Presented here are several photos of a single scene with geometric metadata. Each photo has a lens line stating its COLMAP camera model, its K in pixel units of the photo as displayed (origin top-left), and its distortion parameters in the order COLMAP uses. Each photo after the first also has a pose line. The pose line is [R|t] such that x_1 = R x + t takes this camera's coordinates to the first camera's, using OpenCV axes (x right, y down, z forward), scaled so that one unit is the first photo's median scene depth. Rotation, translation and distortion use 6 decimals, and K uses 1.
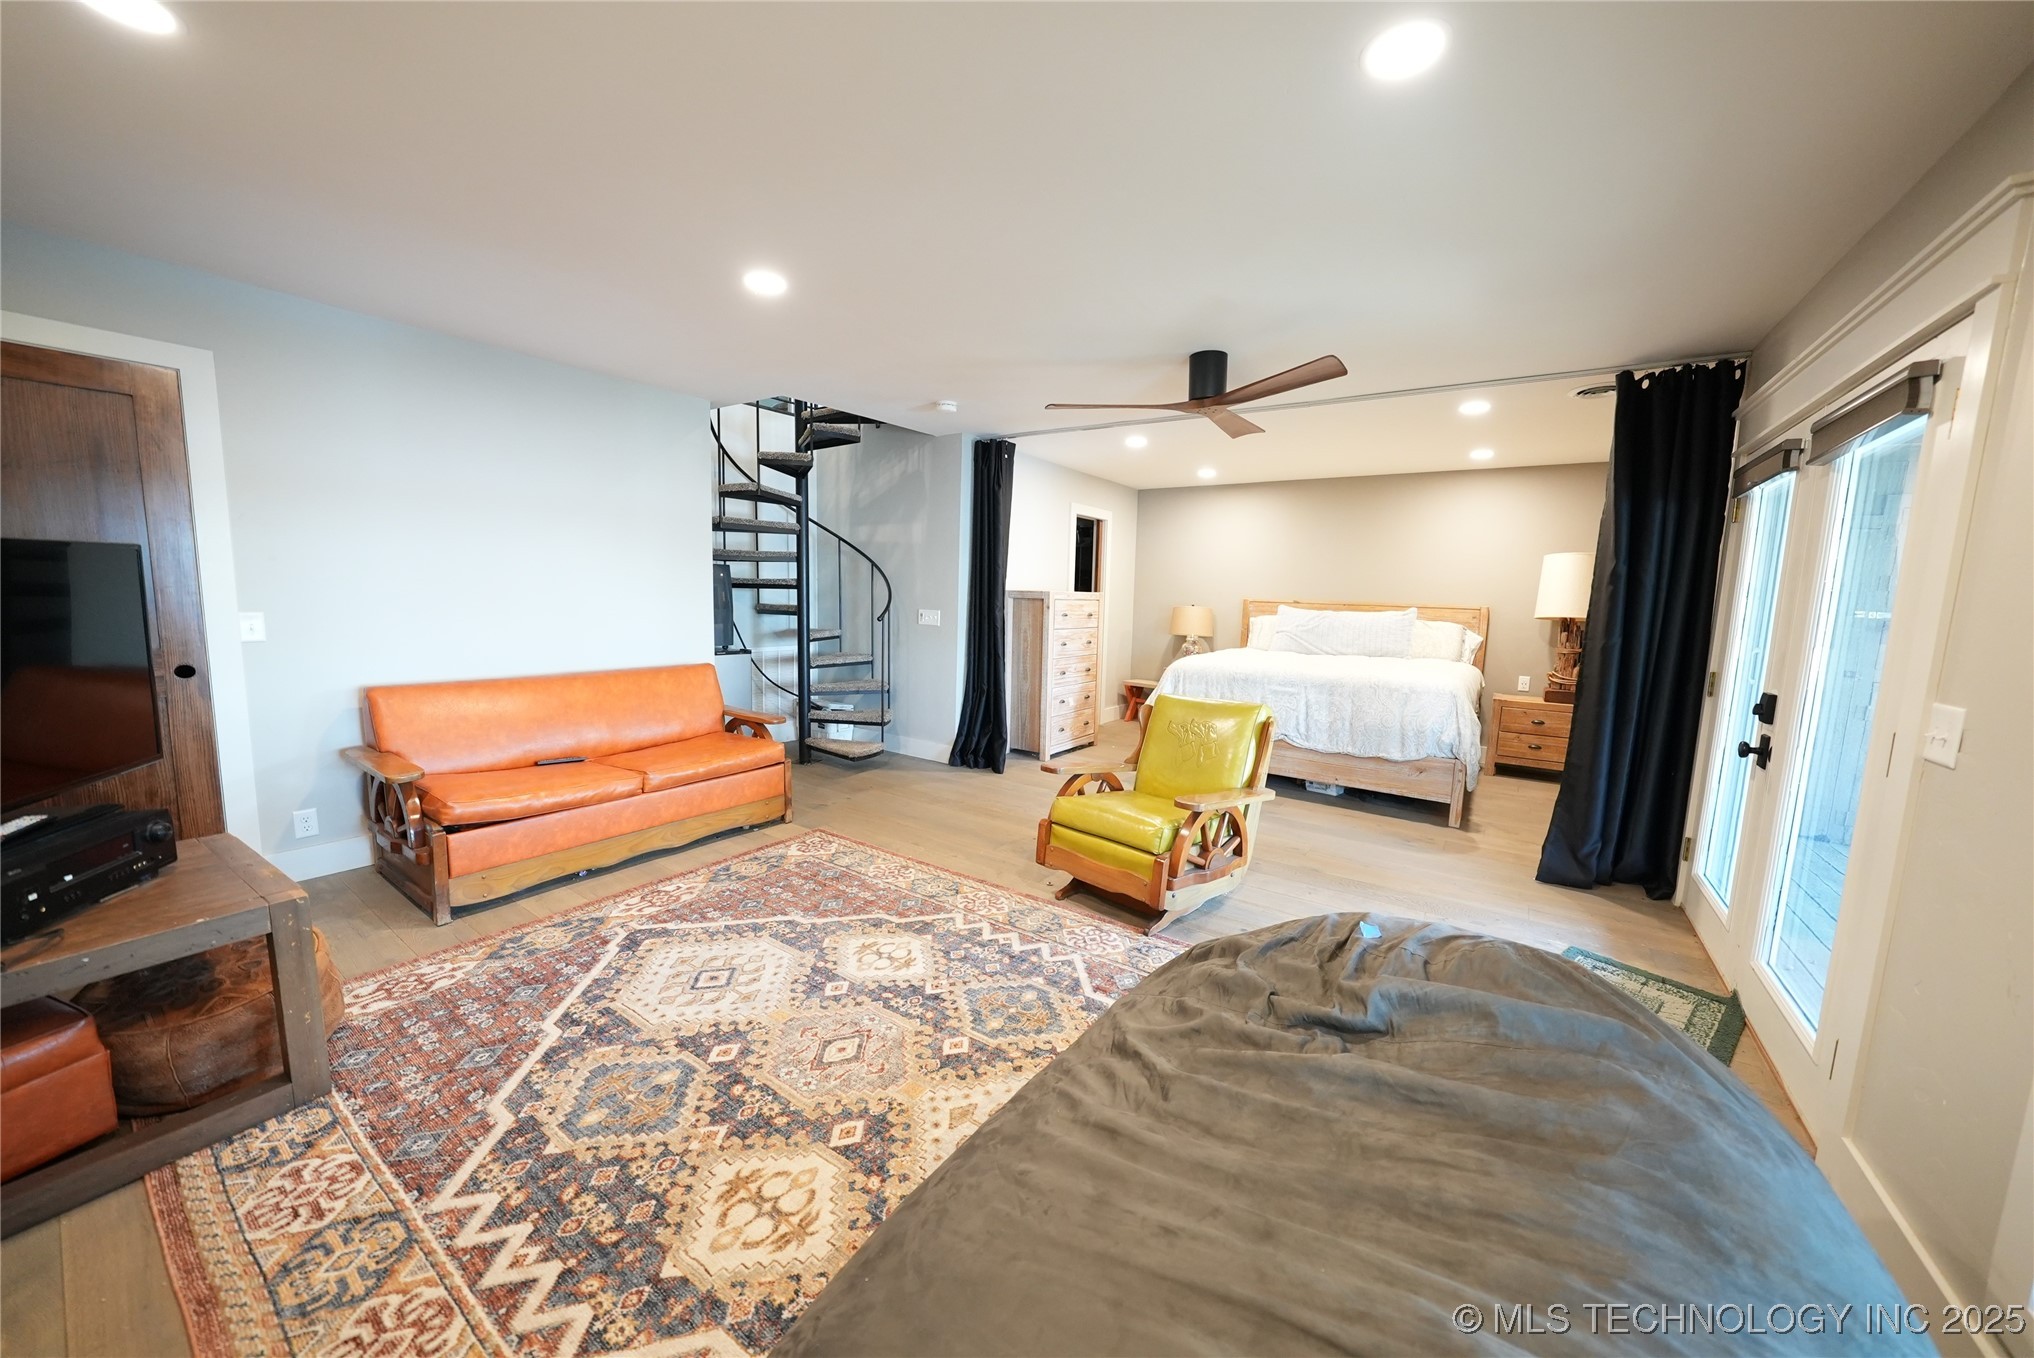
lens RADIAL K [[708.1, 0, 1025.0], [0, 708.1, 673.9], [0, 0, 1]] dist [-0.030591, 0.006827]
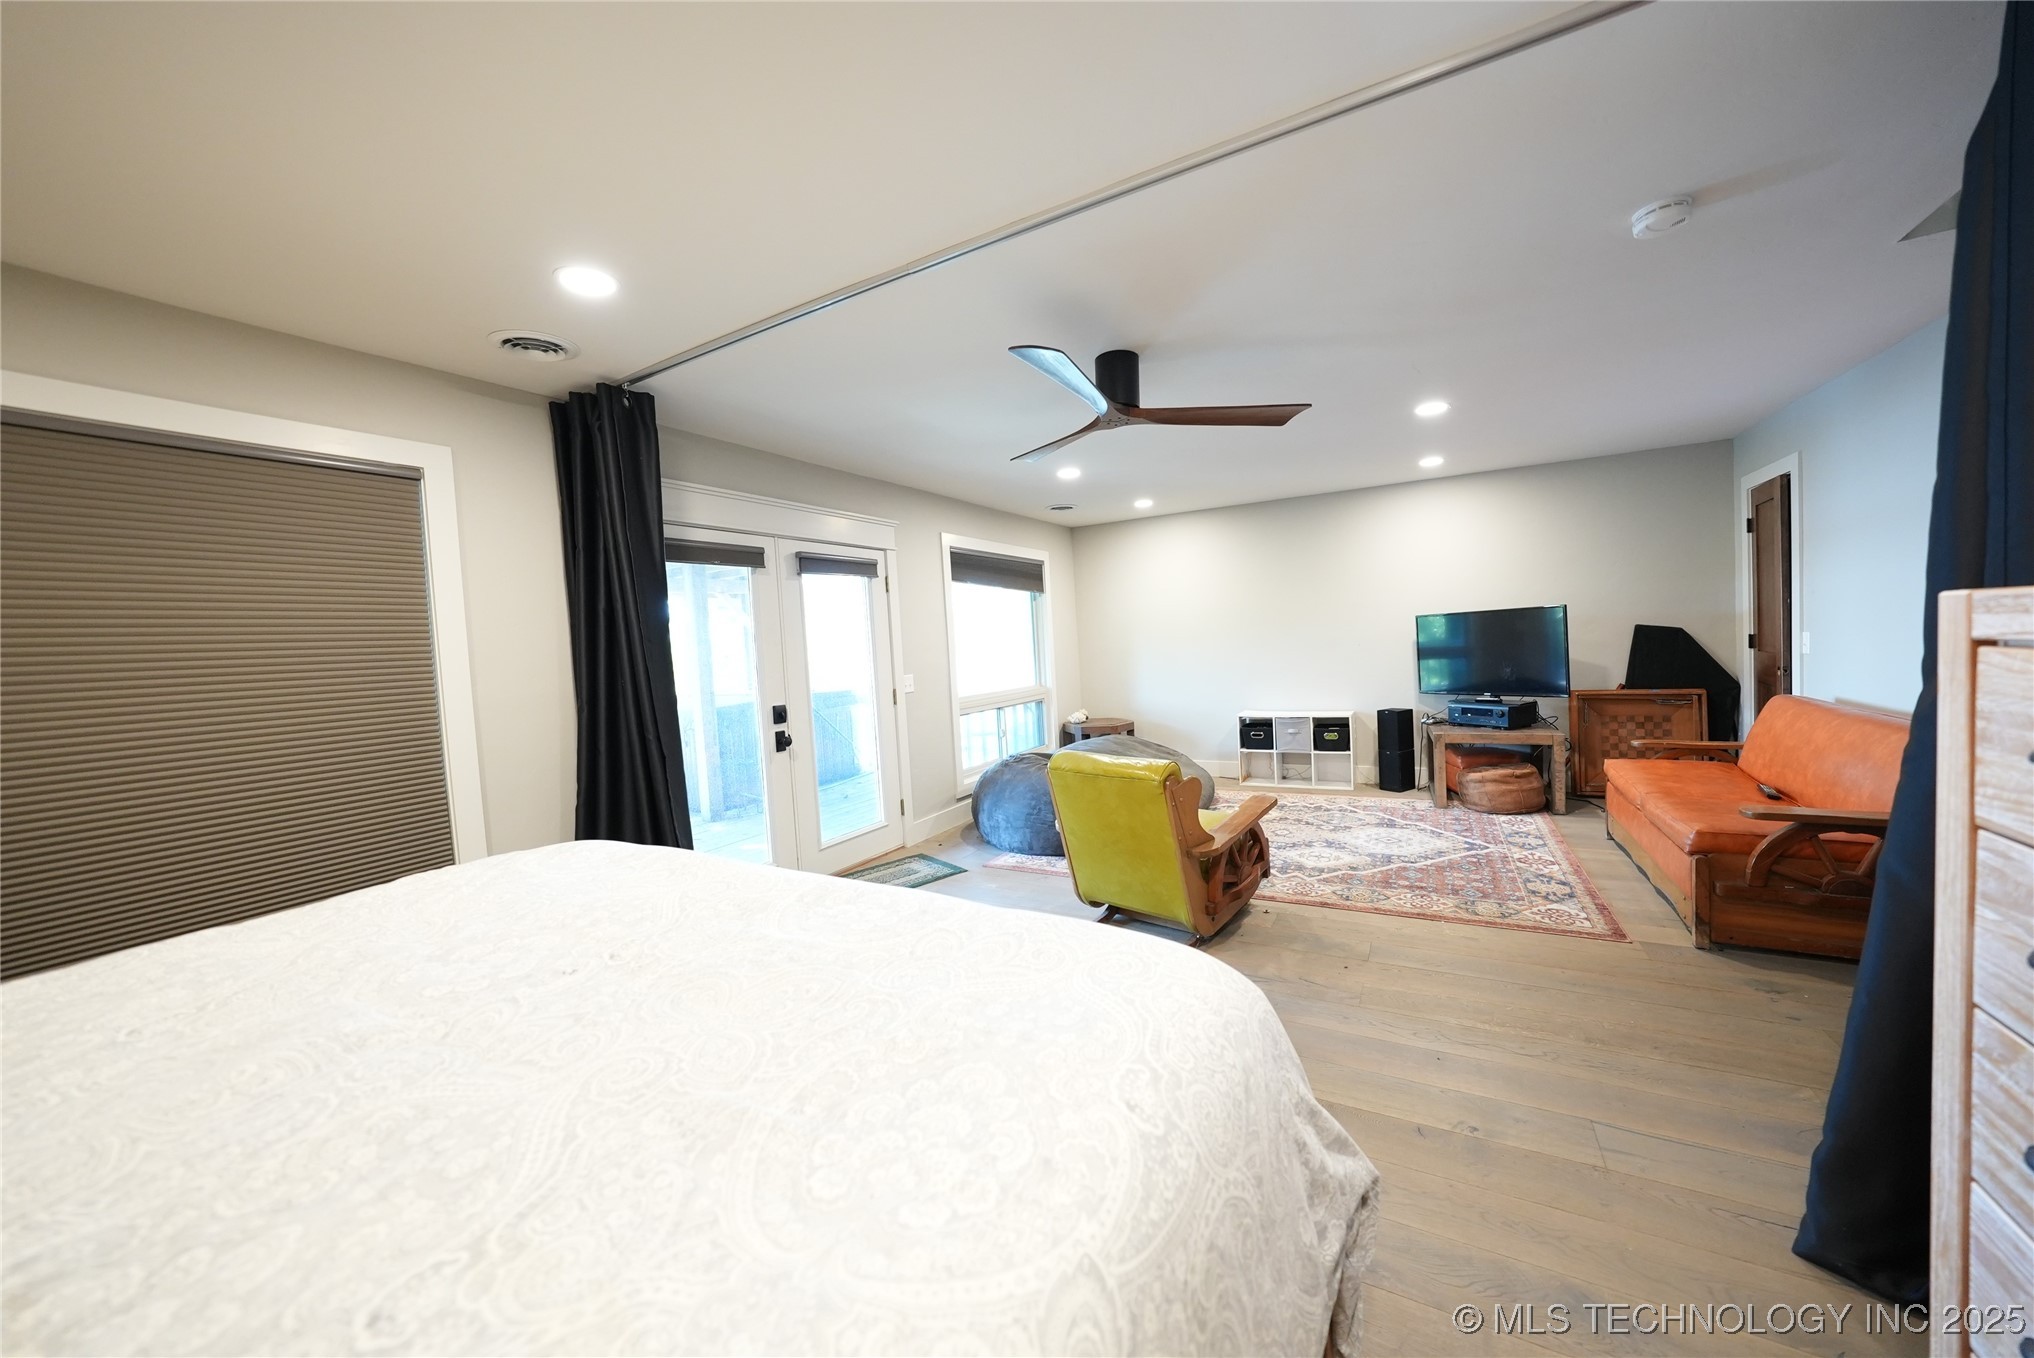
lens RADIAL K [[708.1, 0, 1025.0], [0, 708.1, 673.9], [0, 0, 1]] dist [-0.030591, 0.006827]
pose [[-0.996235, 0.028031, -0.082038, 0.493206], [0.014811, 0.987406, 0.157515, -0.228217], [0.085420, 0.155706, -0.984103, 2.060051]]
